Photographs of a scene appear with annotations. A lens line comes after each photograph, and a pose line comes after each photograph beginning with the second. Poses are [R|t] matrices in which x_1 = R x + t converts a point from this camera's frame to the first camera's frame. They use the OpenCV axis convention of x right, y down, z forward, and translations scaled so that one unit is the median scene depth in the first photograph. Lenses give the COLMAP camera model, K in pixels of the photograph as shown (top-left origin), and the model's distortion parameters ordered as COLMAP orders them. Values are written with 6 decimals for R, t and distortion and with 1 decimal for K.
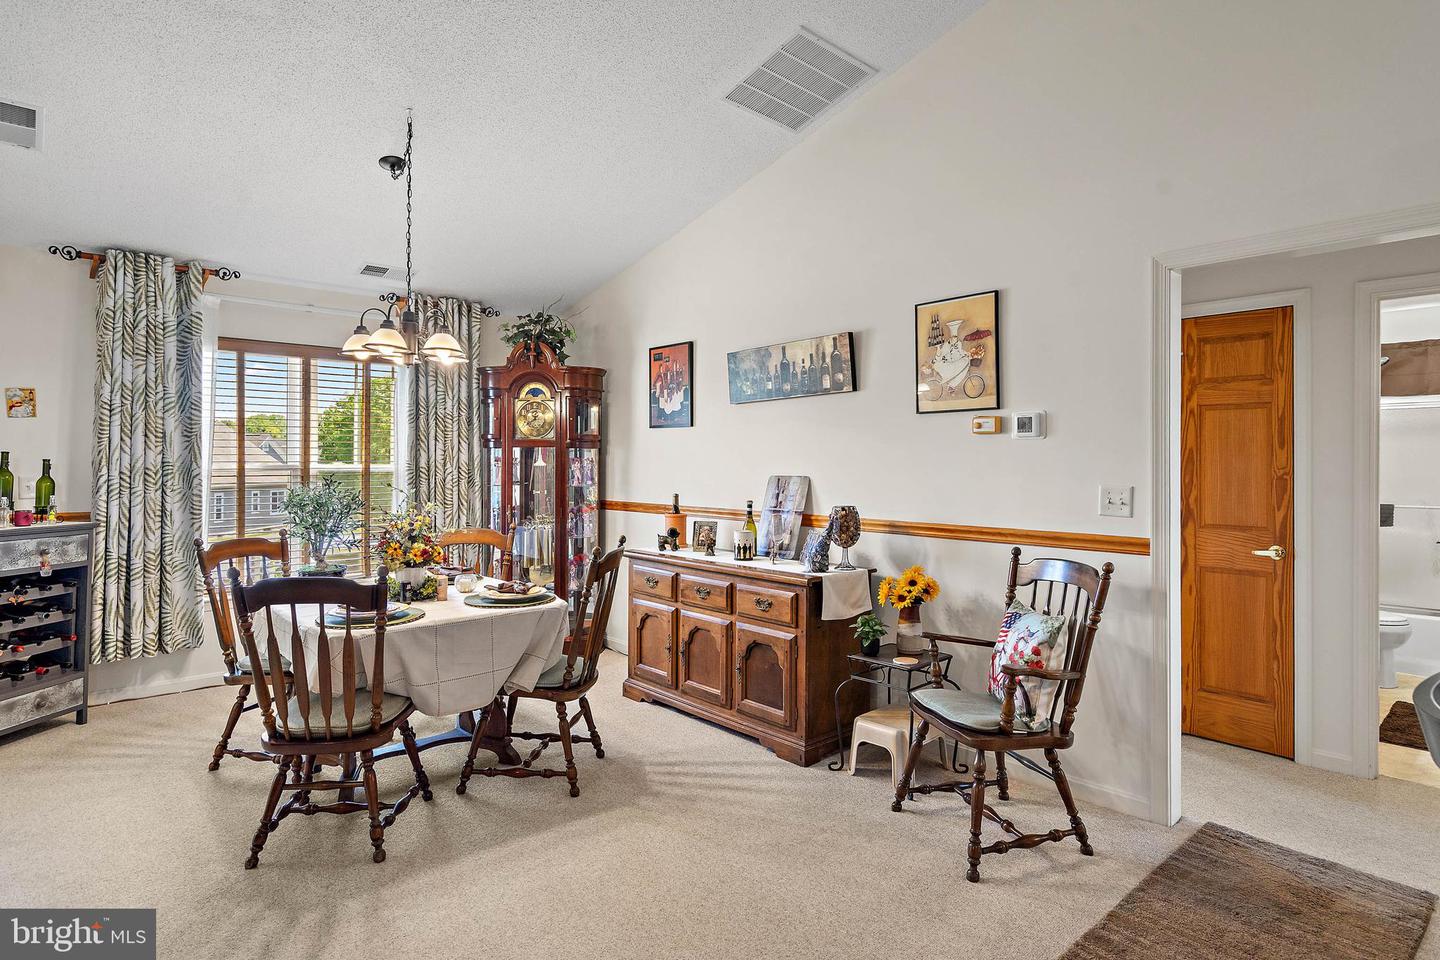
lens RADIAL K [[780.6, 0, 724.5], [0, 780.6, 456.9], [0, 0, 1]] dist [0.004113, 0.001200]
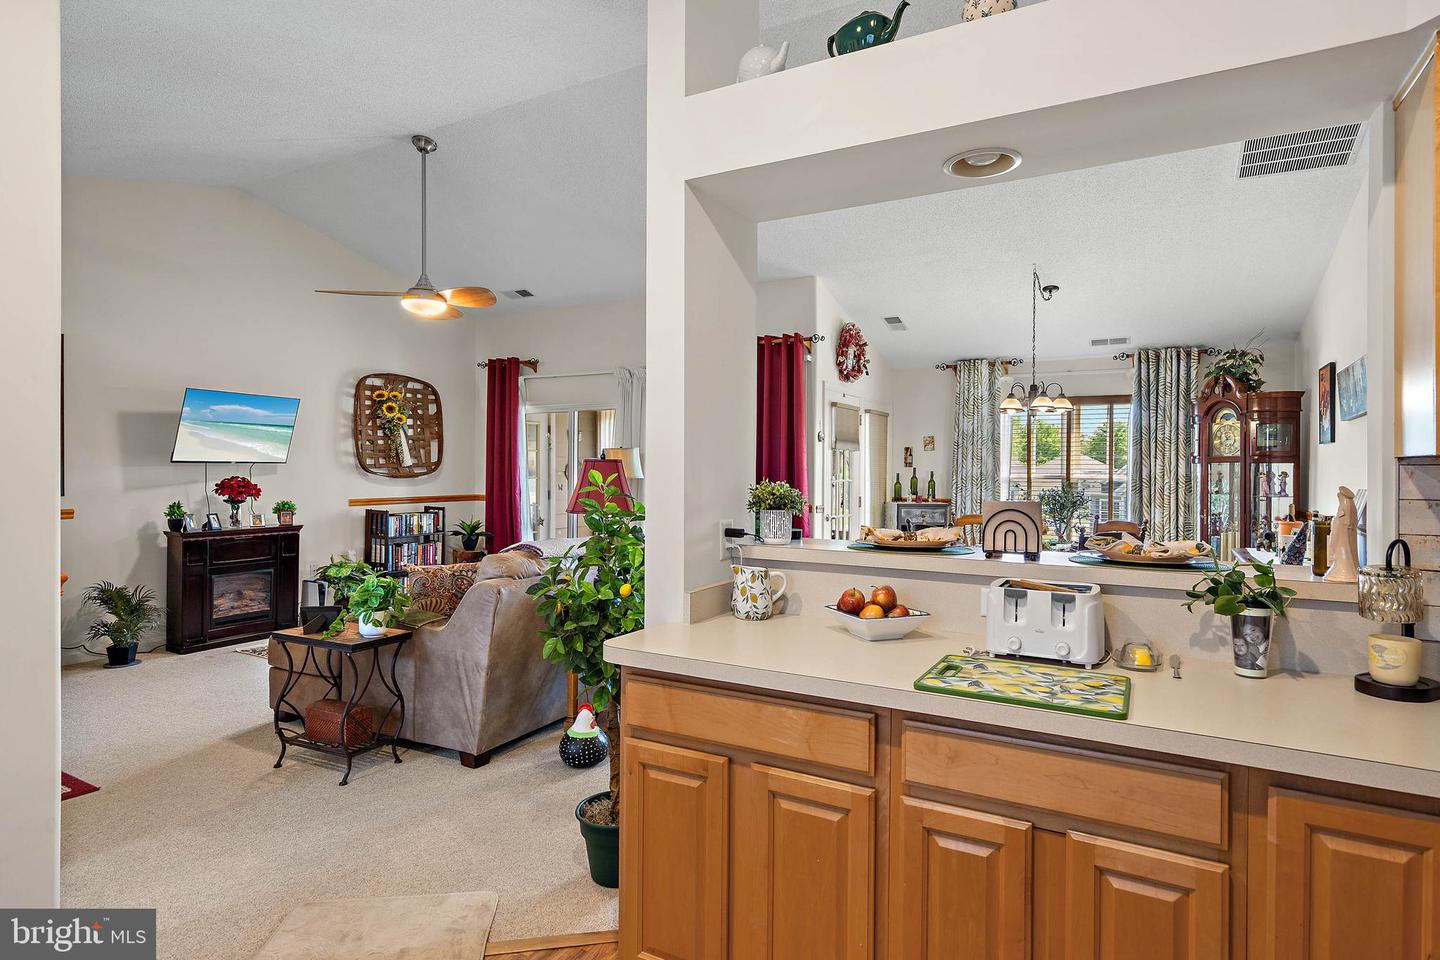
lens RADIAL K [[774.1, 0, 722.5], [0, 774.1, 473.2], [0, 0, 1]] dist [0.003145, 0.001914]
pose [[0.317576, 0.005166, -0.948219, 0.867095], [-0.001722, 0.999987, 0.004871, -0.000670], [0.948231, 0.000086, 0.317580, -0.152377]]
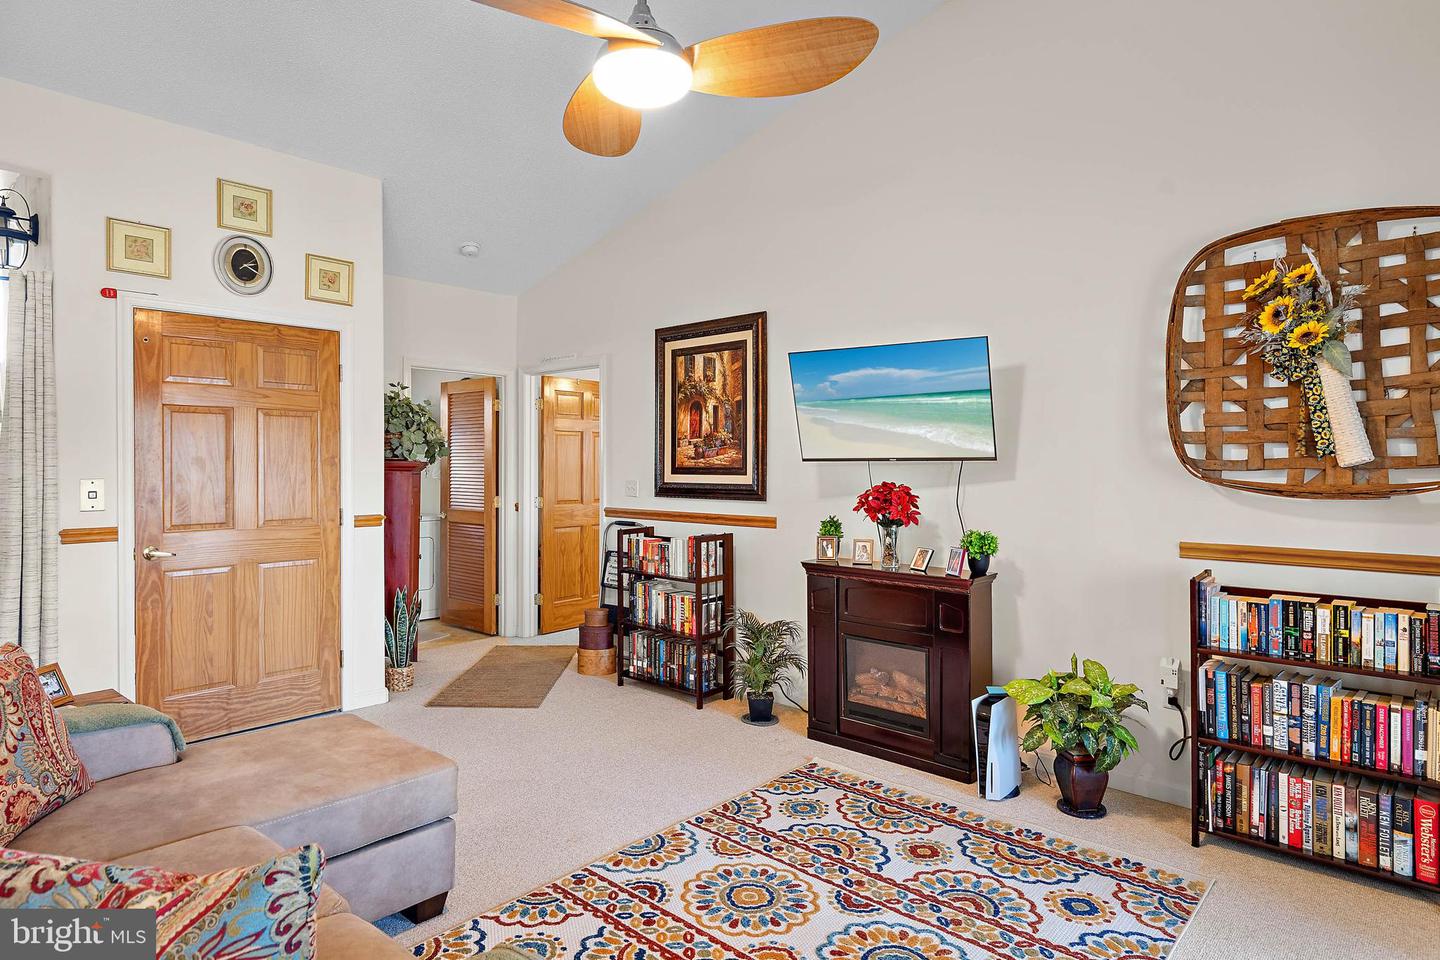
lens RADIAL K [[813.7, 0, 726.4], [0, 813.7, 468.7], [0, 0, 1]] dist [0.002297, 0.001384]
pose [[-0.996177, -0.001747, -0.087344, -0.587620], [-0.002244, 0.999982, 0.005599, -0.007132], [0.087332, 0.005773, -0.996163, 0.376612]]
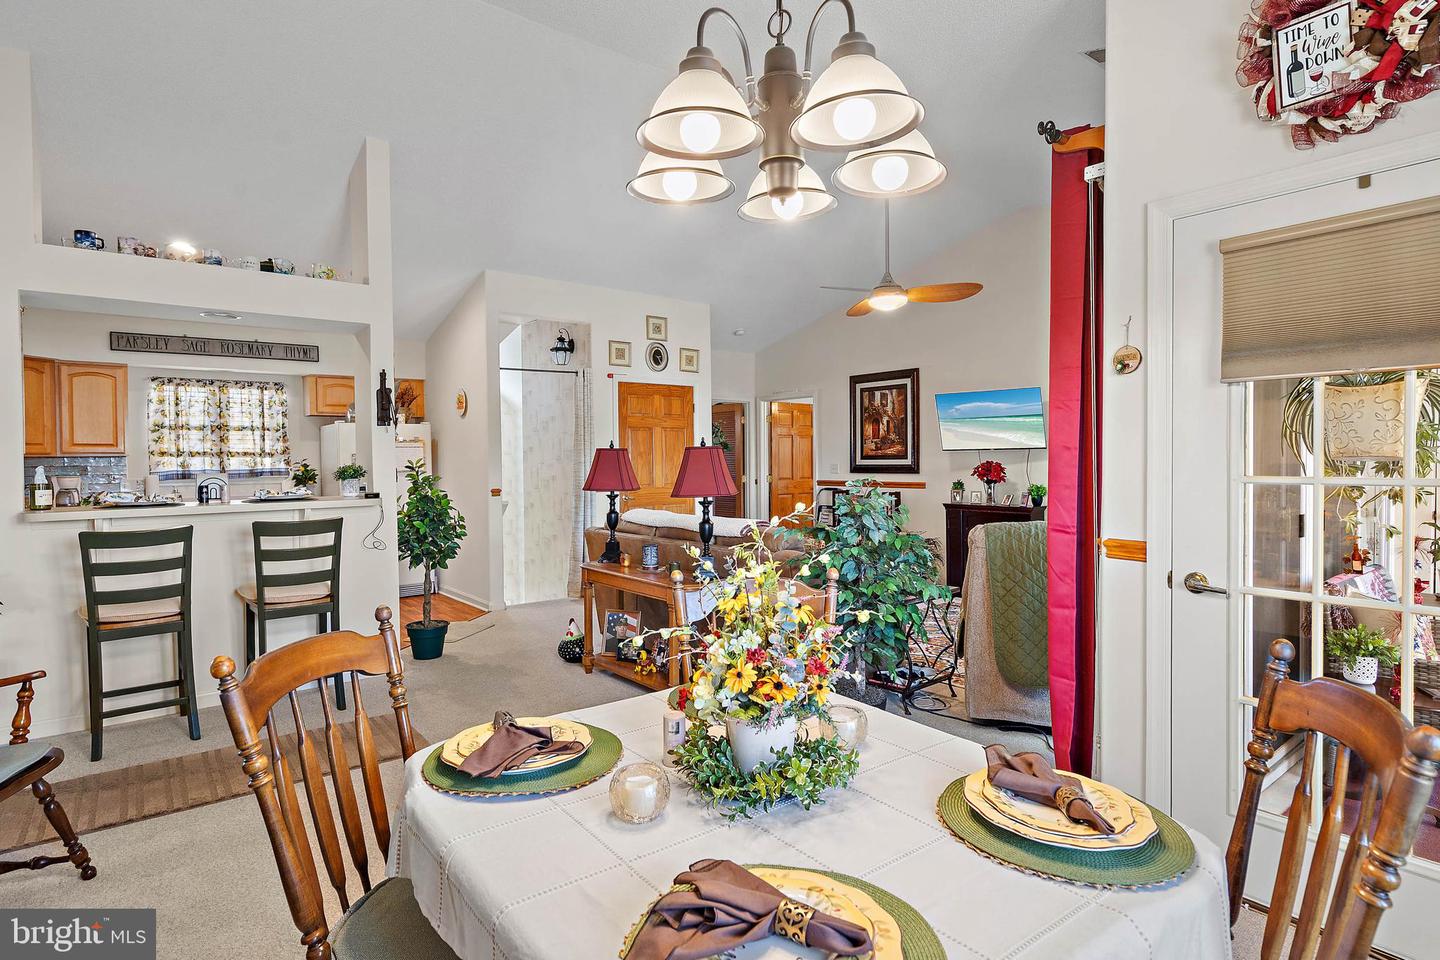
lens RADIAL K [[760.0, 0, 718.1], [0, 760.0, 474.2], [0, 0, 1]] dist [-0.002030, 0.009672]
pose [[-0.997775, 0.006374, 0.066371, -0.354778], [0.007611, 0.999802, 0.018412, 0.007631], [-0.066240, 0.018876, -0.997625, 1.222625]]
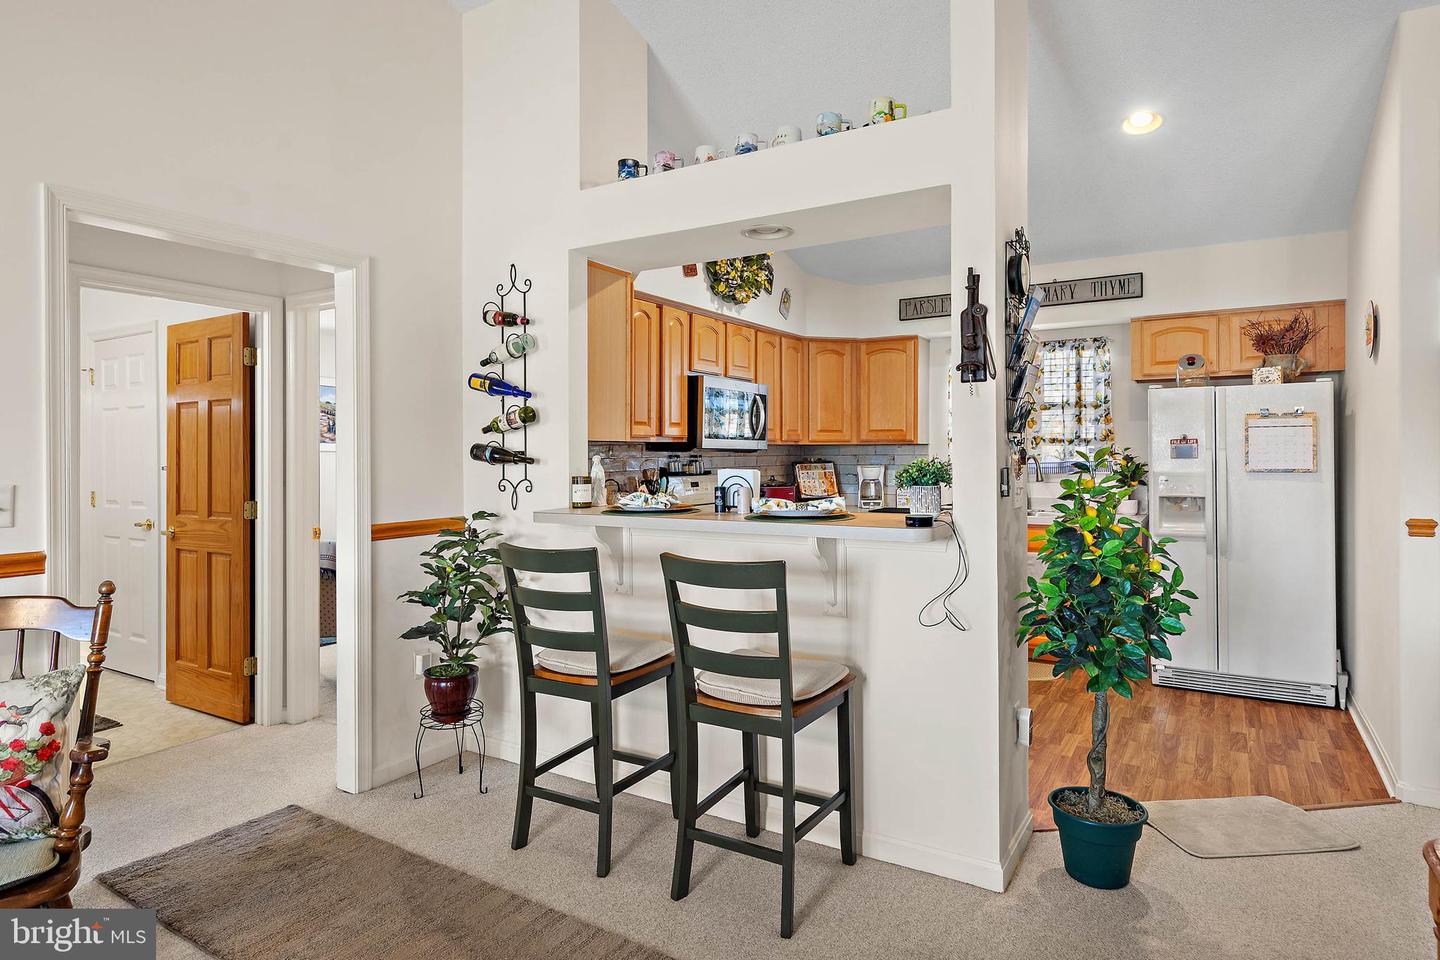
lens RADIAL K [[814.0, 0, 727.0], [0, 814.0, 454.0], [0, 0, 1]] dist [0.002779, 0.001163]
pose [[-0.281156, -0.002704, 0.959658, -0.307669], [-0.001257, 0.999996, 0.002449, 0.004645], [-0.959661, -0.000518, -0.281159, 0.431900]]
